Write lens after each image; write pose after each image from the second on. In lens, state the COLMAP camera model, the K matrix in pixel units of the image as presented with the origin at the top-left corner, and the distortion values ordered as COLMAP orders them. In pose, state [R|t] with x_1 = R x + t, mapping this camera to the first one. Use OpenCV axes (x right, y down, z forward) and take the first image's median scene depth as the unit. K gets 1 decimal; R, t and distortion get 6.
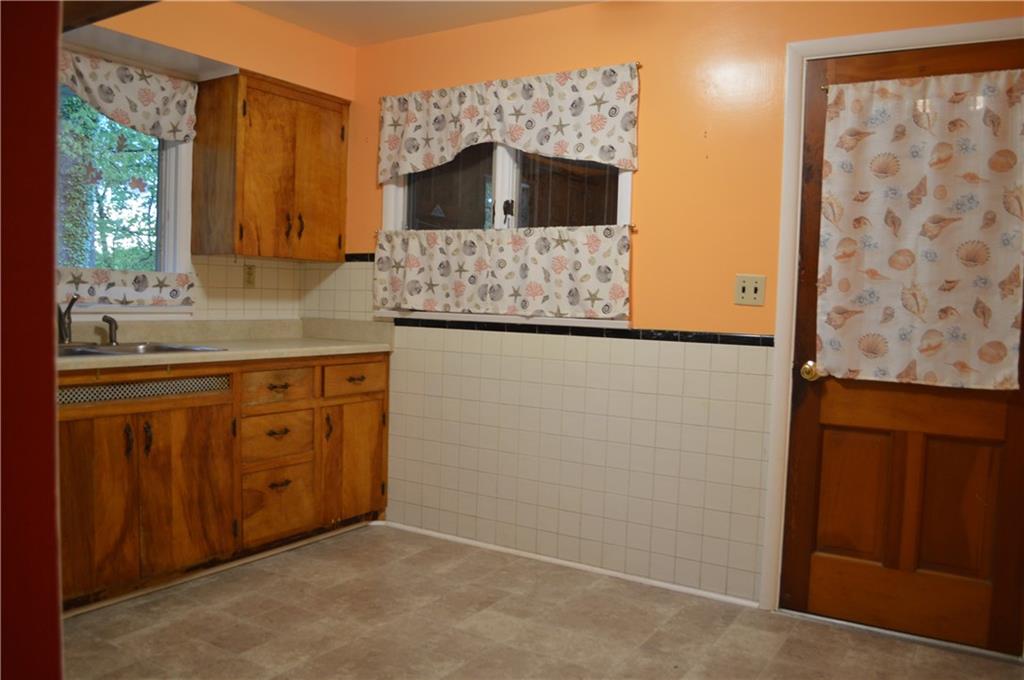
lens RADIAL K [[834.2, 0, 515.8], [0, 834.2, 341.2], [0, 0, 1]] dist [-0.061677, -0.011801]
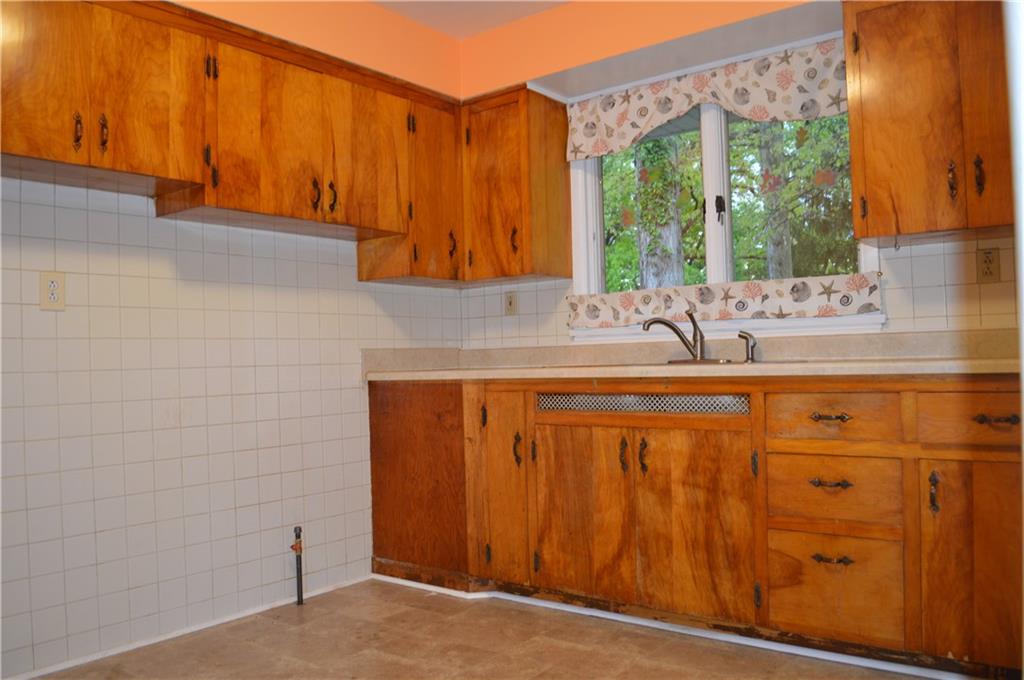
lens RADIAL K [[834.2, 0, 516.3], [0, 834.2, 339.9], [0, 0, 1]] dist [-0.061677, -0.011801]
pose [[-0.107277, -0.054680, -0.992724, 0.474546], [-0.033714, 0.998112, -0.051334, 0.037267], [0.993657, 0.027962, -0.108918, 0.884598]]
